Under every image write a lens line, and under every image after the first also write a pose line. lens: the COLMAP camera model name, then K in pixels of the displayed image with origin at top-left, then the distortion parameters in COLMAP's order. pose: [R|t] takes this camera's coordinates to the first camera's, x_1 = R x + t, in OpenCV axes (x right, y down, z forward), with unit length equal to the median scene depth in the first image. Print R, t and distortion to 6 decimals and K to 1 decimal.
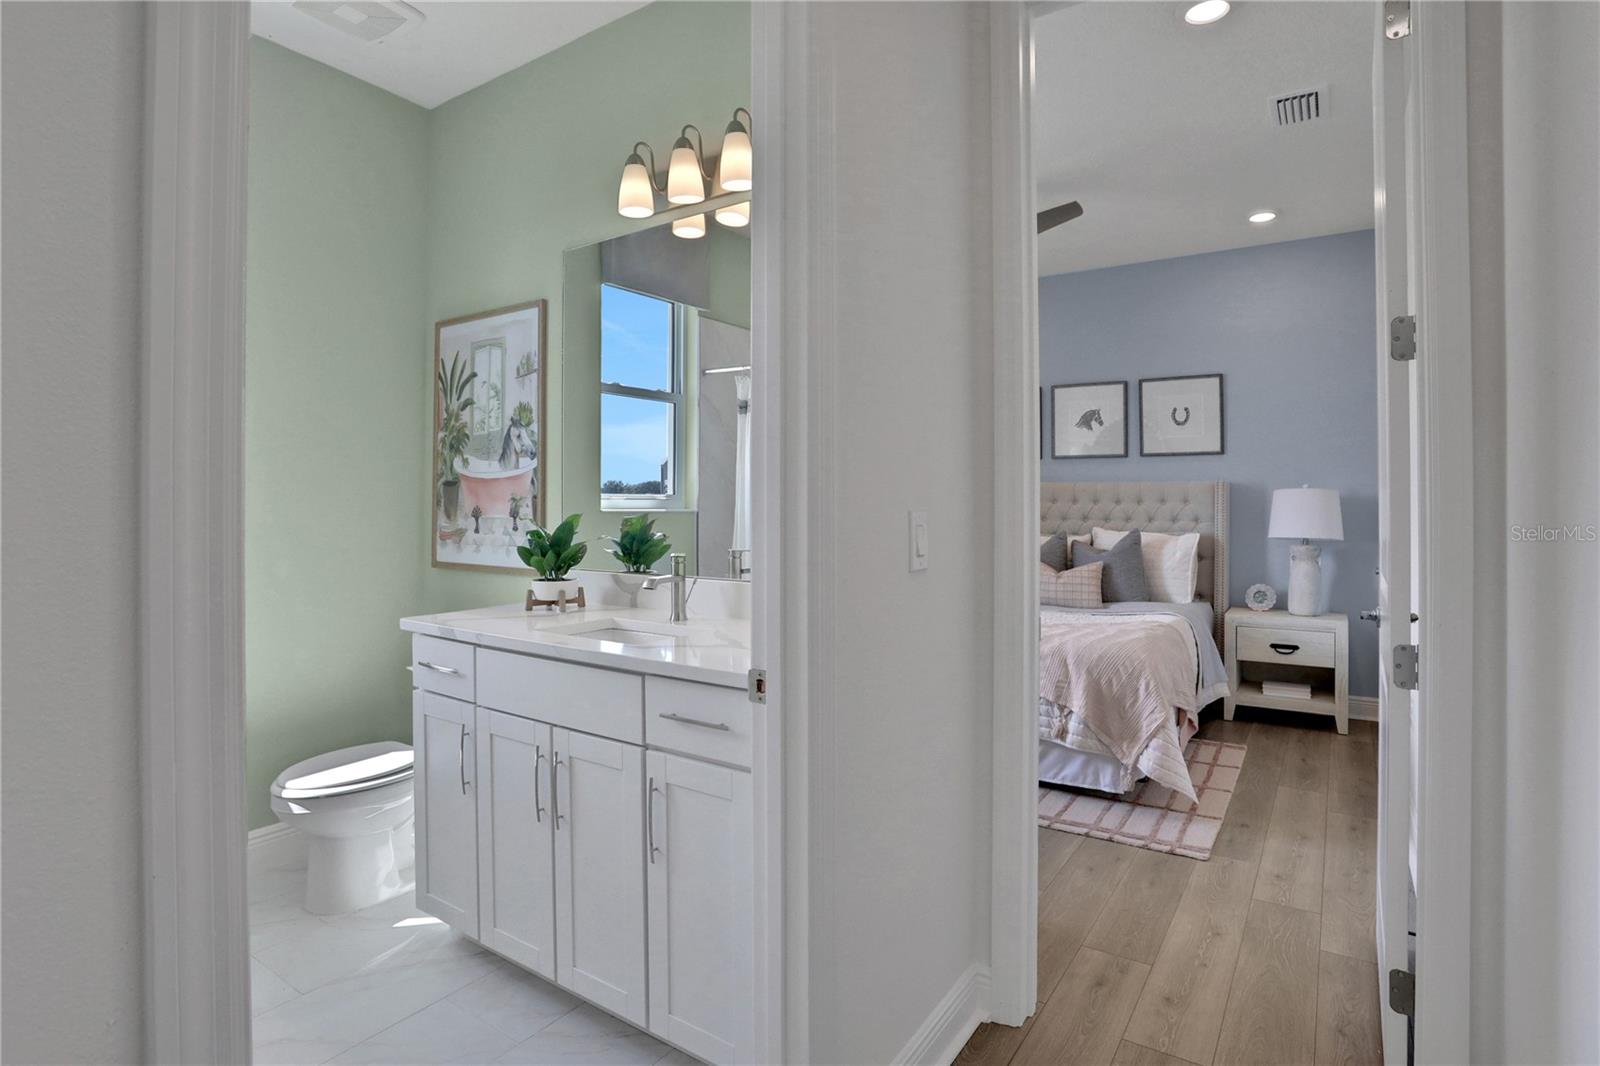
lens RADIAL K [[811.8, 0, 795.2], [0, 811.8, 523.8], [0, 0, 1]] dist [-0.066204, 0.036505]
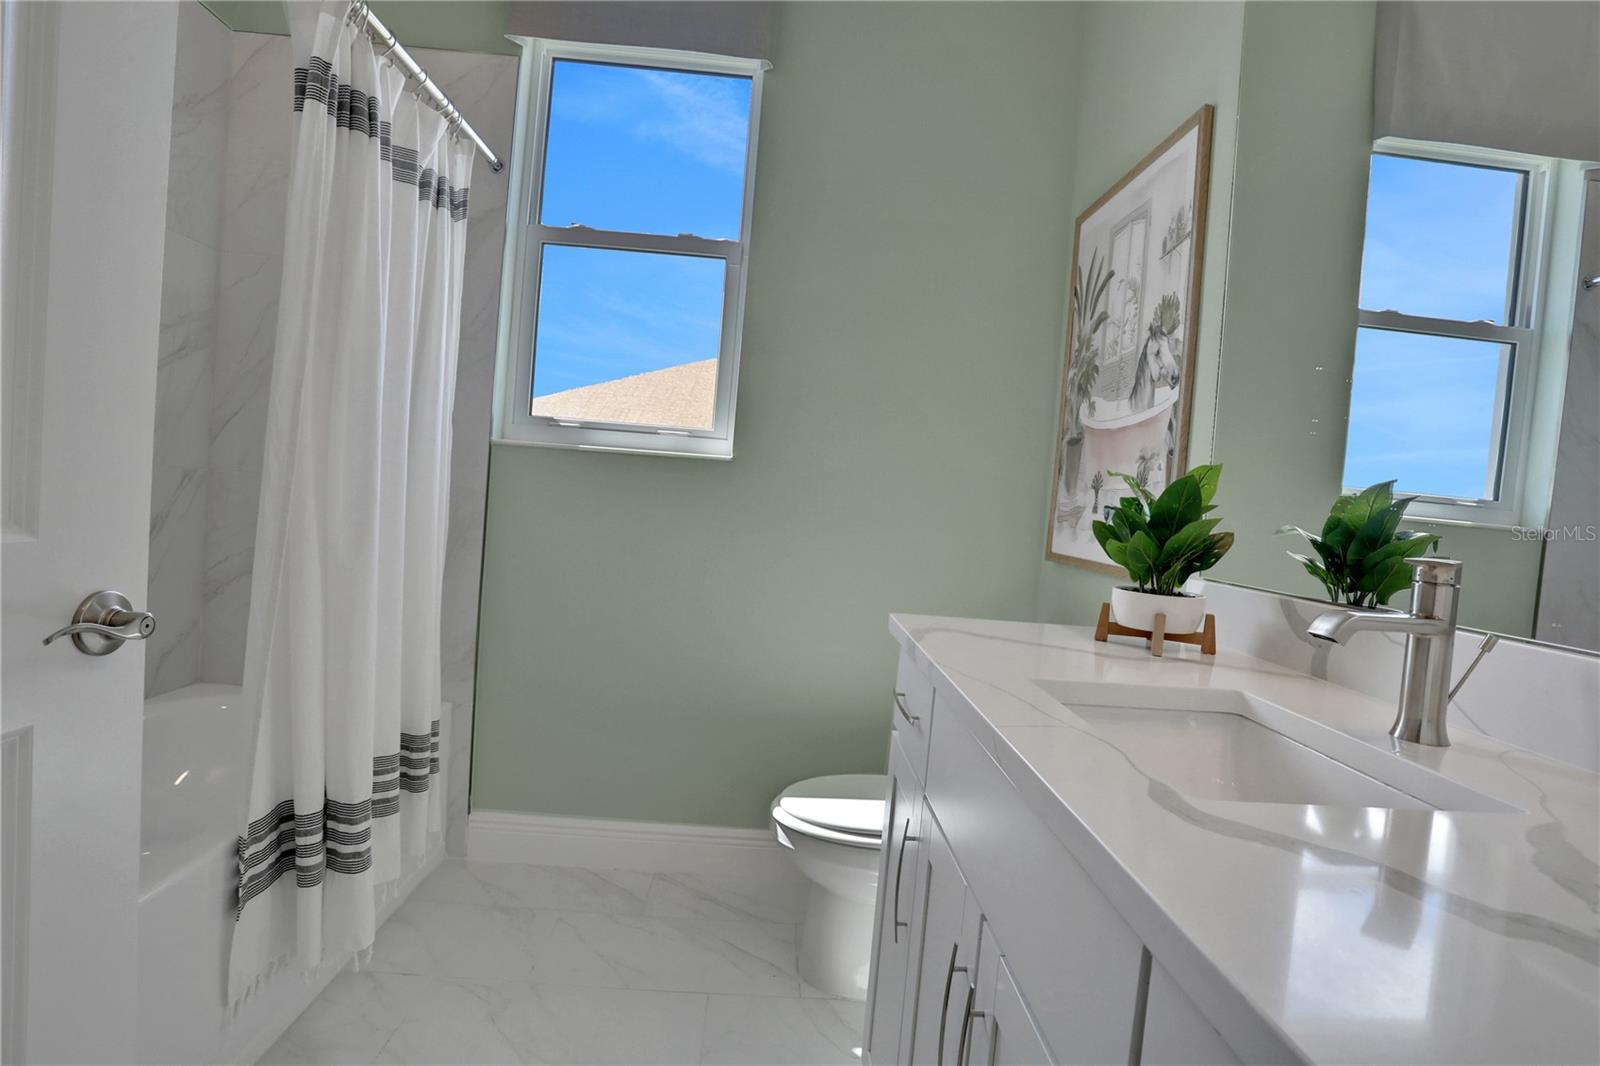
lens RADIAL K [[779.4, 0, 806.1], [0, 779.4, 507.9], [0, 0, 1]] dist [-0.075978, 0.030366]
pose [[0.605852, 0.065300, -0.792893, -0.040127], [-0.108749, 0.994068, -0.001228, 0.035865], [0.788110, 0.086970, 0.609359, 0.452938]]
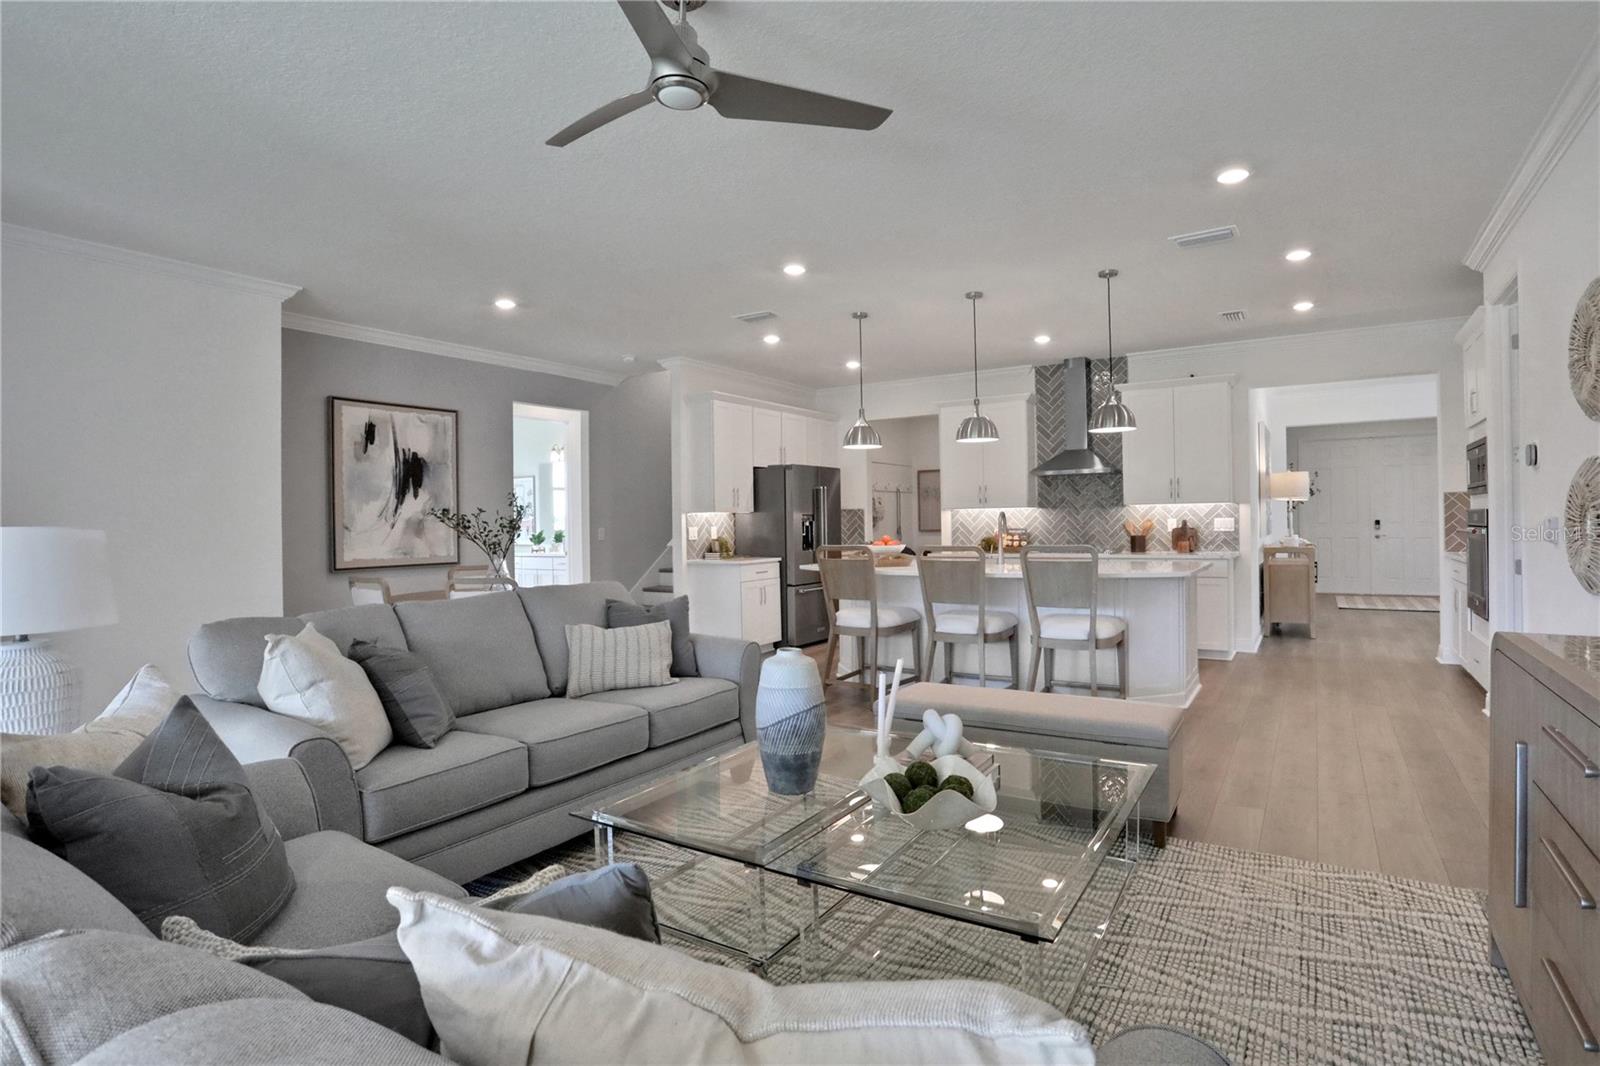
lens RADIAL K [[811.8, 0, 795.2], [0, 811.8, 523.8], [0, 0, 1]] dist [-0.066204, 0.036505]
pose [[0.999578, -0.016835, 0.023679, 0.888074], [0.016892, 0.999855, -0.002241, -0.011588], [-0.023638, 0.002640, 0.999717, -3.045382]]
